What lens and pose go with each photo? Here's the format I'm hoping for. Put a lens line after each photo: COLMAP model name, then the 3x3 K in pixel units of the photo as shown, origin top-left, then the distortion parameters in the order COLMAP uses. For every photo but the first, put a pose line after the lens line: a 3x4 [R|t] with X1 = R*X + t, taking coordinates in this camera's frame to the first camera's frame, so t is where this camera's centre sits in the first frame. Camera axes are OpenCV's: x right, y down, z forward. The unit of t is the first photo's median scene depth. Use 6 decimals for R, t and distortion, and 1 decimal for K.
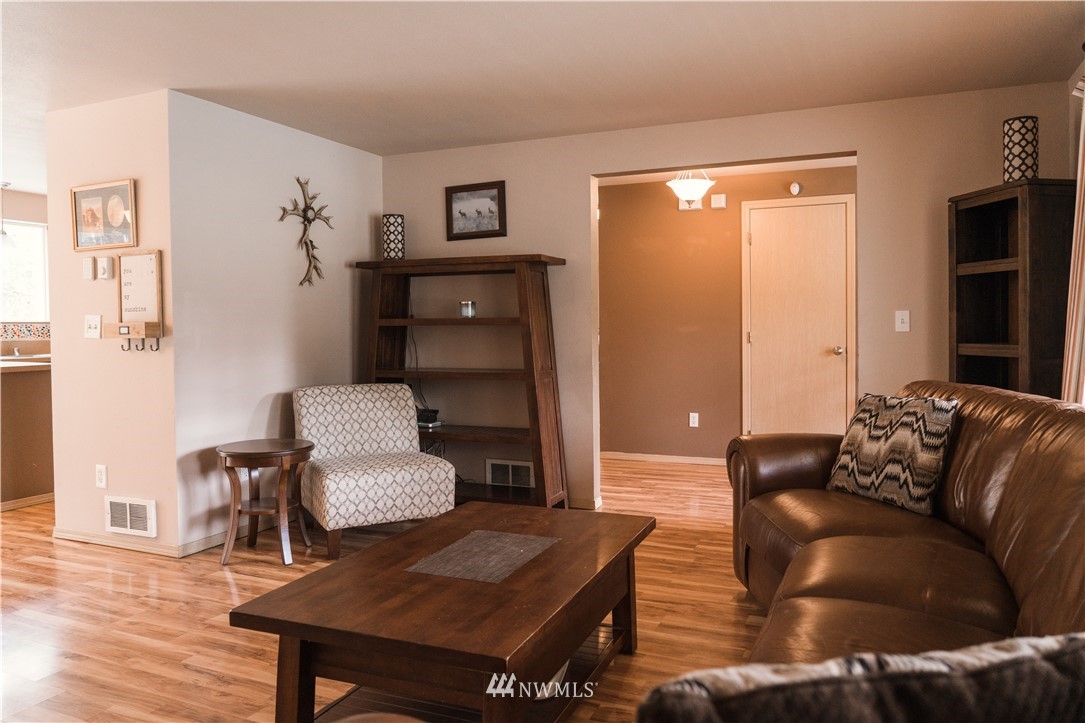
lens RADIAL K [[725.2, 0, 560.8], [0, 725.2, 347.7], [0, 0, 1]] dist [-0.024819, 0.011277]
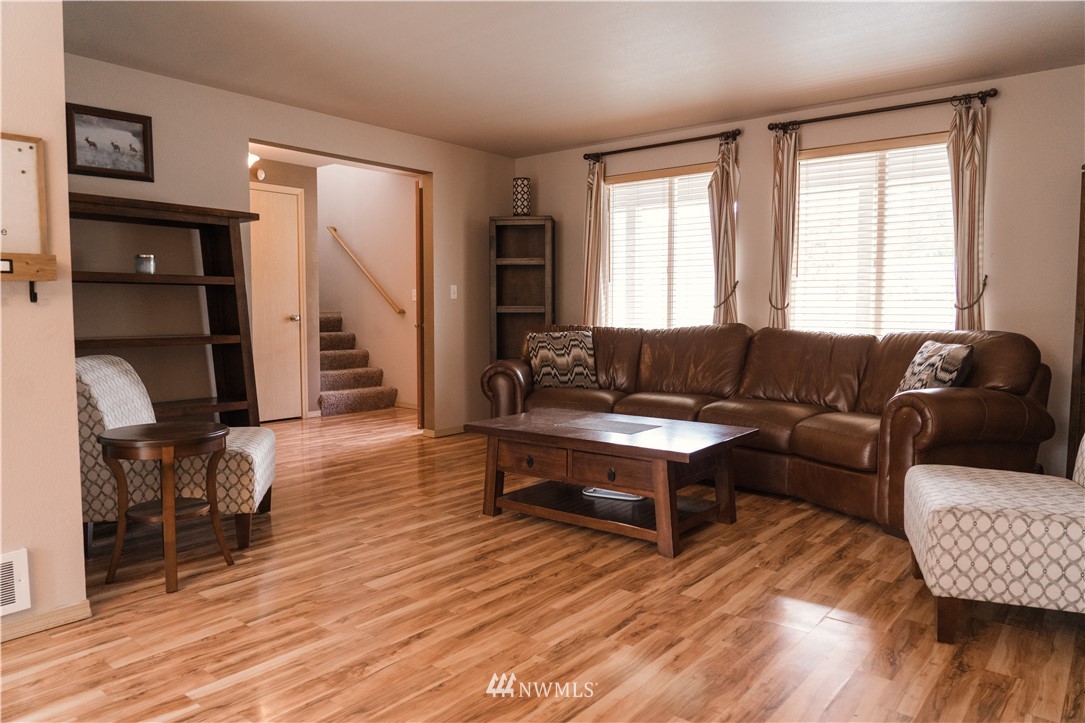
lens RADIAL K [[725.2, 0, 531.0], [0, 725.2, 354.6], [0, 0, 1]] dist [-0.024819, 0.011277]
pose [[0.306607, -0.052480, 0.950388, -1.115375], [0.023635, 0.998591, 0.047517, 0.031587], [-0.951543, 0.007894, 0.307415, 0.446201]]
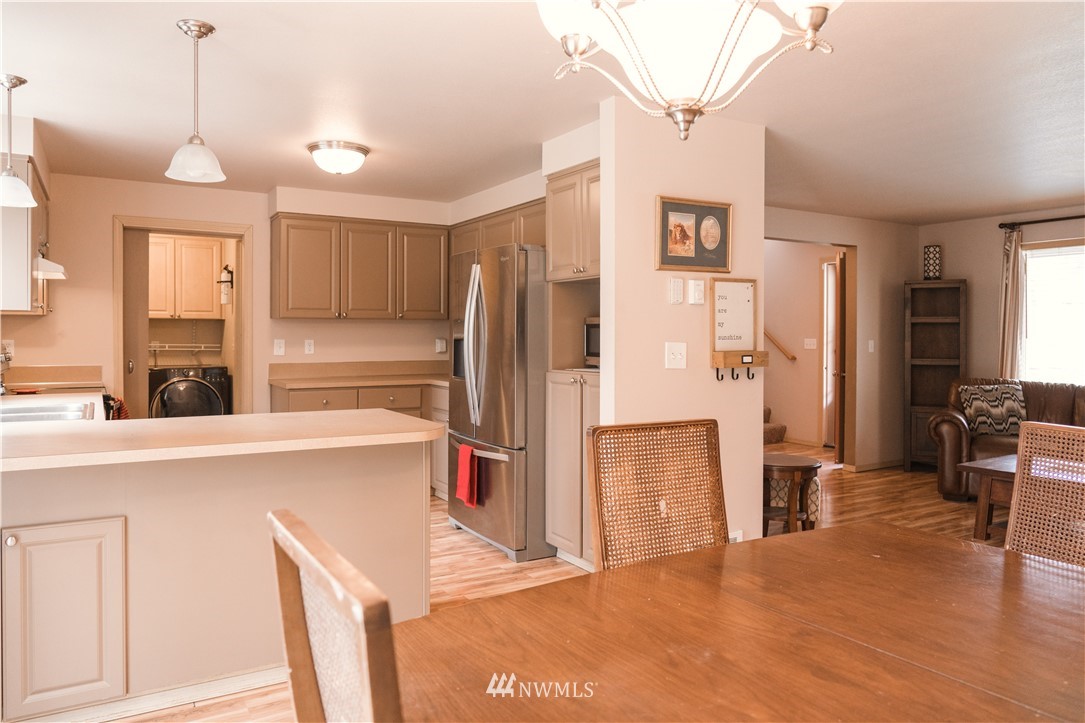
lens RADIAL K [[725.2, 0, 550.2], [0, 725.2, 338.8], [0, 0, 1]] dist [-0.024819, 0.011277]
pose [[0.611594, 0.003304, 0.791165, -1.674377], [0.017460, 0.999691, -0.017672, -0.044461], [-0.790979, 0.024622, 0.611347, 0.642270]]
